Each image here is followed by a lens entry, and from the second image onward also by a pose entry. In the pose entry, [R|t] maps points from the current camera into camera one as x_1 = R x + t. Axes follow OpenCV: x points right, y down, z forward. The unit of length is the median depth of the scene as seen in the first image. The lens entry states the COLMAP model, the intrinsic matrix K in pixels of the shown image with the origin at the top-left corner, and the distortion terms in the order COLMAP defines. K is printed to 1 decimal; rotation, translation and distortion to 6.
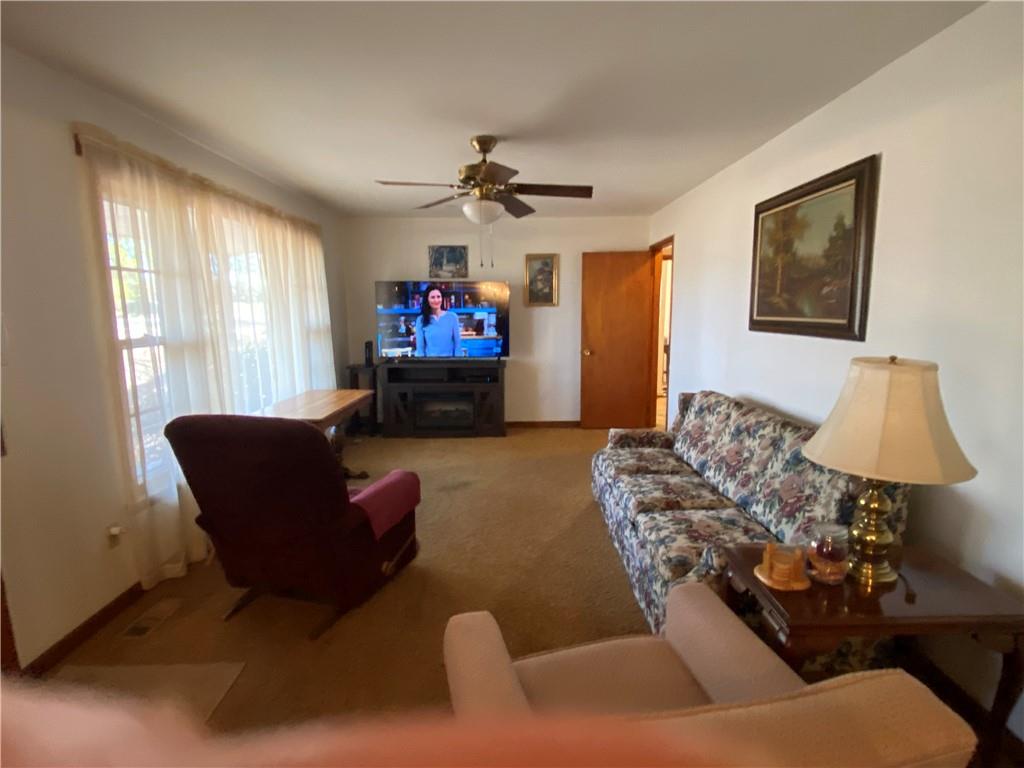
lens RADIAL K [[533.7, 0, 512.4], [0, 533.7, 385.8], [0, 0, 1]] dist [-0.006137, -0.001606]
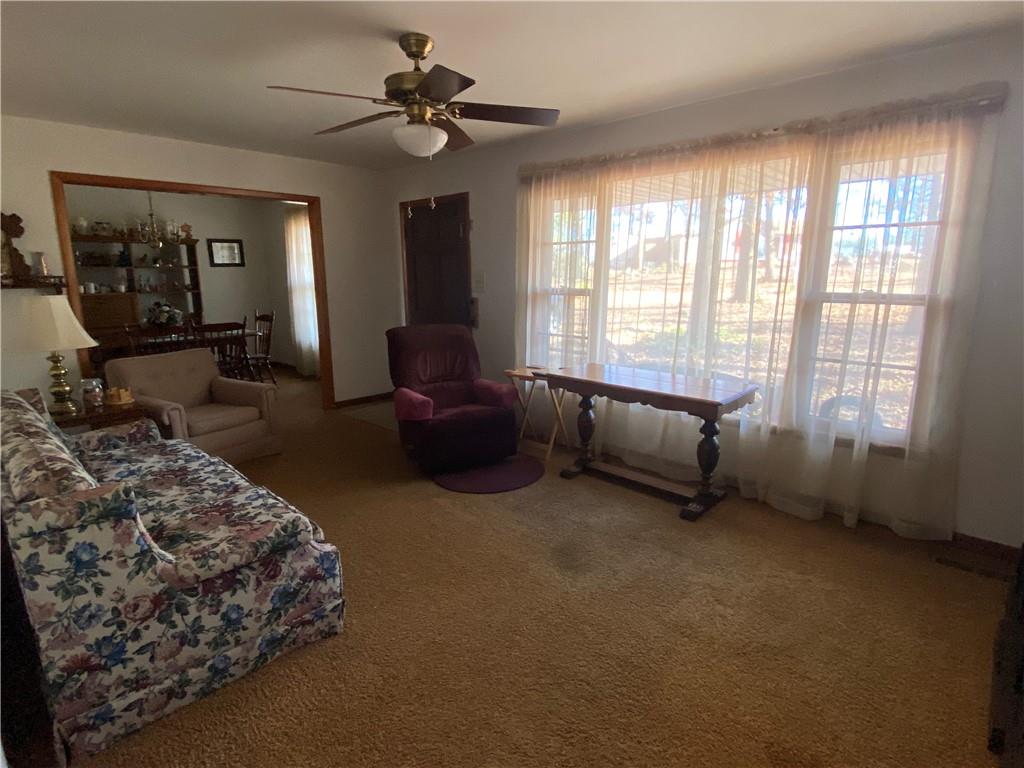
lens RADIAL K [[533.7, 0, 511.1], [0, 533.7, 384.7], [0, 0, 1]] dist [-0.006137, -0.001606]
pose [[-0.690295, 0.158670, -0.705915, 0.600389], [-0.111897, 0.940507, 0.320821, -0.347574], [0.714823, 0.300451, -0.631472, 2.228605]]
